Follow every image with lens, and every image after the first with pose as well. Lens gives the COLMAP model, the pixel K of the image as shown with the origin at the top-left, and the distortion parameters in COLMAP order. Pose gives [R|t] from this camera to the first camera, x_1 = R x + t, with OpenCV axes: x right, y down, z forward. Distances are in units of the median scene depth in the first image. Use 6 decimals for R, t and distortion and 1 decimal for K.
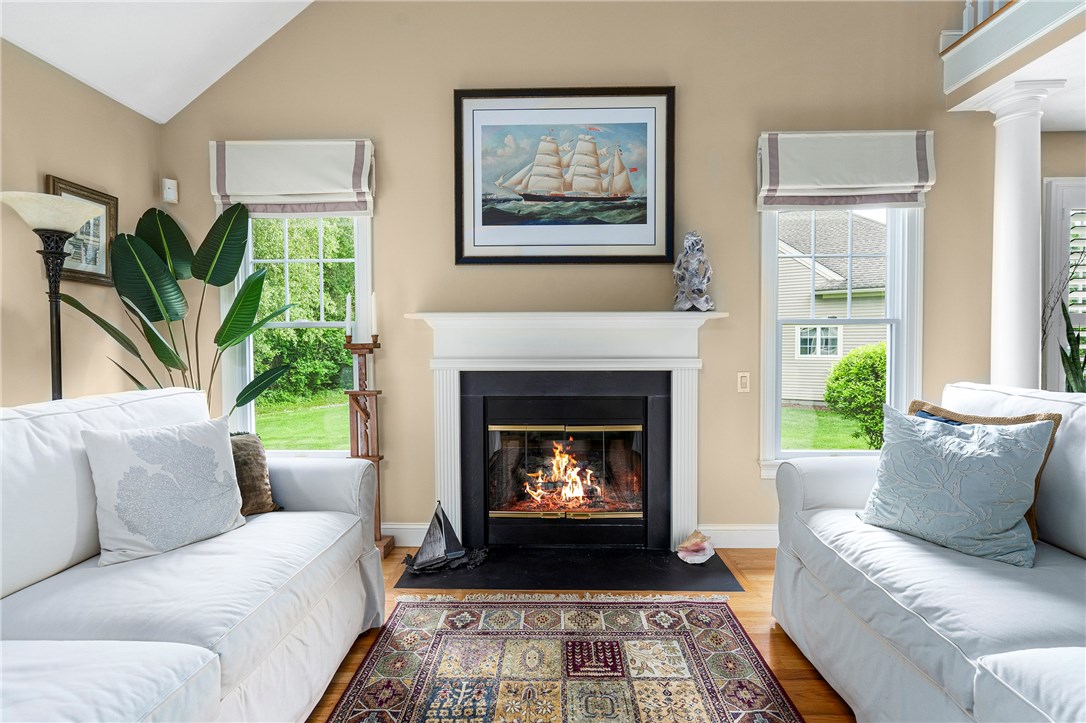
lens RADIAL K [[515.3, 0, 540.4], [0, 515.3, 356.4], [0, 0, 1]] dist [-0.009510, 0.005644]
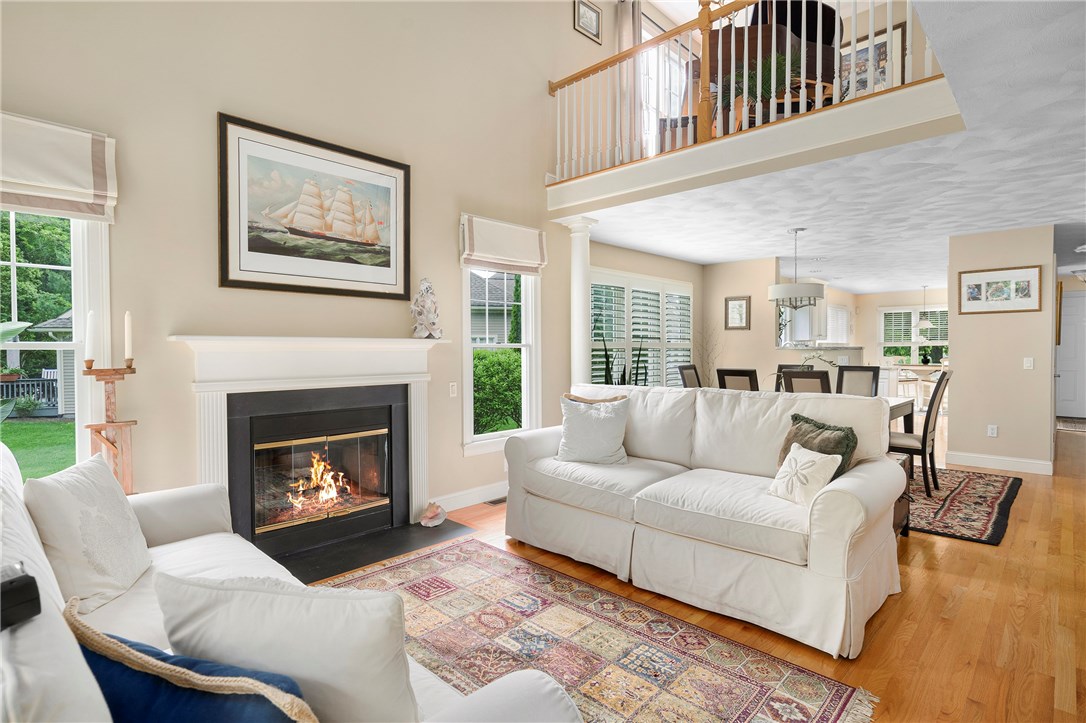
lens RADIAL K [[544.4, 0, 545.8], [0, 544.4, 353.4], [0, 0, 1]] dist [-0.002529, 0.005420]
pose [[0.672446, -0.004767, 0.740131, -0.524717], [0.018138, 0.999785, -0.010041, -0.027675], [-0.739924, 0.020176, 0.672388, -0.172905]]
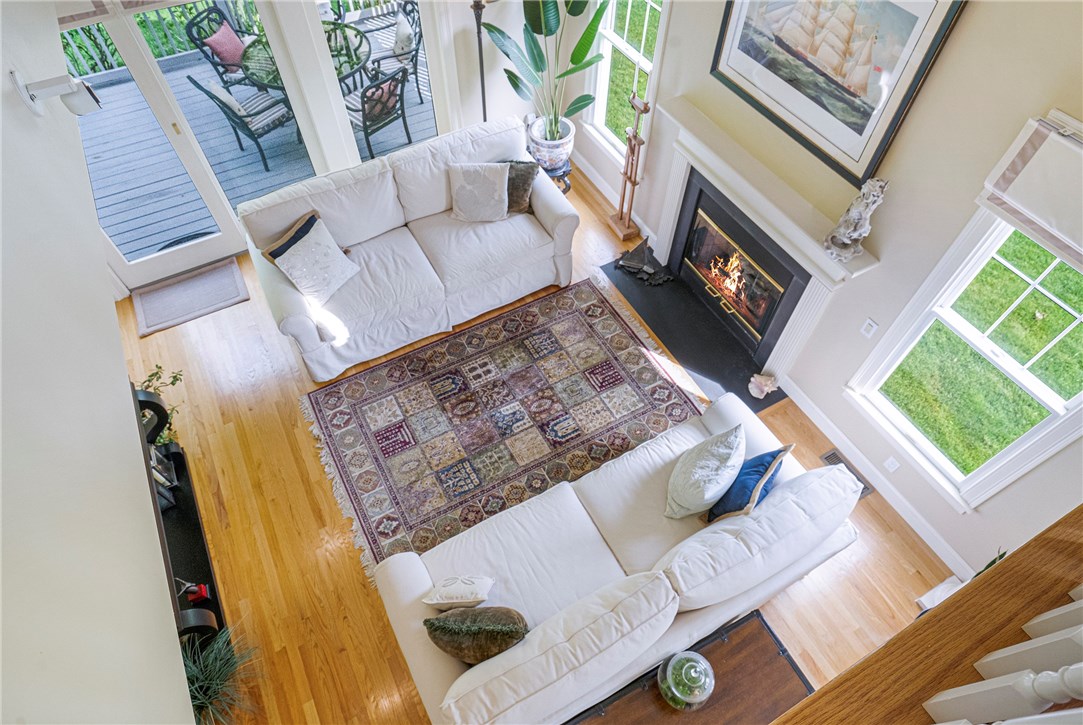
lens RADIAL K [[627.5, 0, 538.4], [0, 627.5, 353.8], [0, 0, 1]] dist [0.008885, 0.002270]
pose [[0.500620, 0.704257, -0.503390, 0.722956], [-0.028305, 0.594511, 0.803589, -0.872875], [0.865204, -0.388045, 0.317558, 0.057660]]
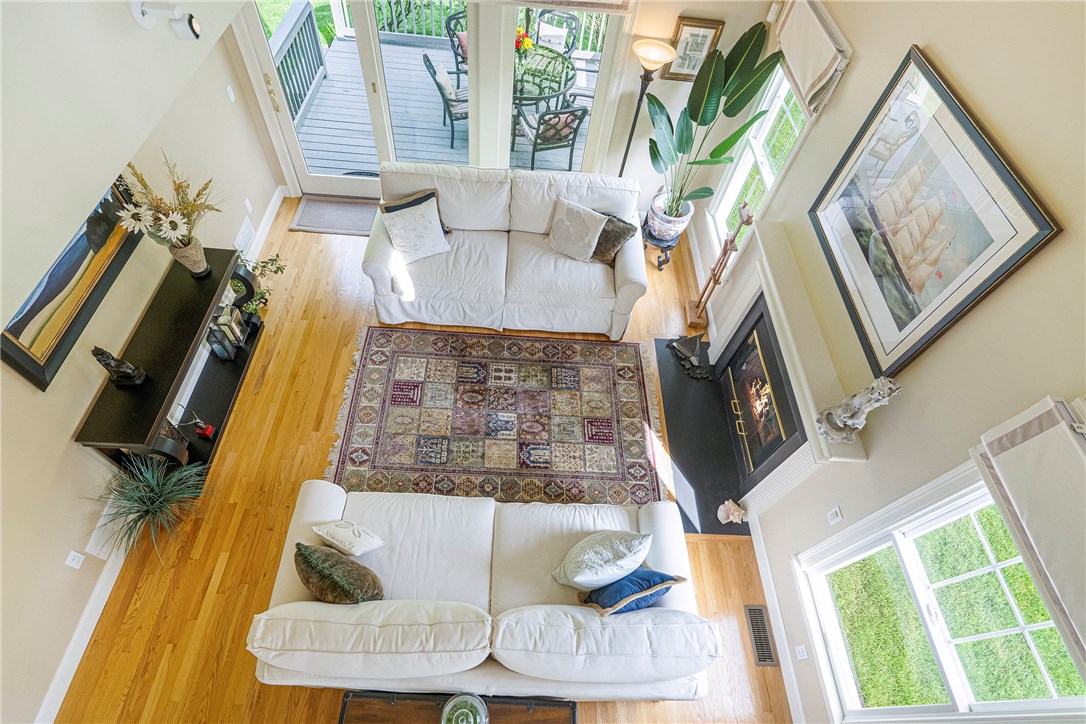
lens RADIAL K [[544.4, 0, 537.5], [0, 544.4, 354.5], [0, 0, 1]] dist [-0.002529, 0.005420]
pose [[0.013505, 0.820898, -0.570915, 0.720006], [-0.116228, 0.568386, 0.814511, -0.873534], [0.993131, 0.055356, 0.103088, 0.343926]]
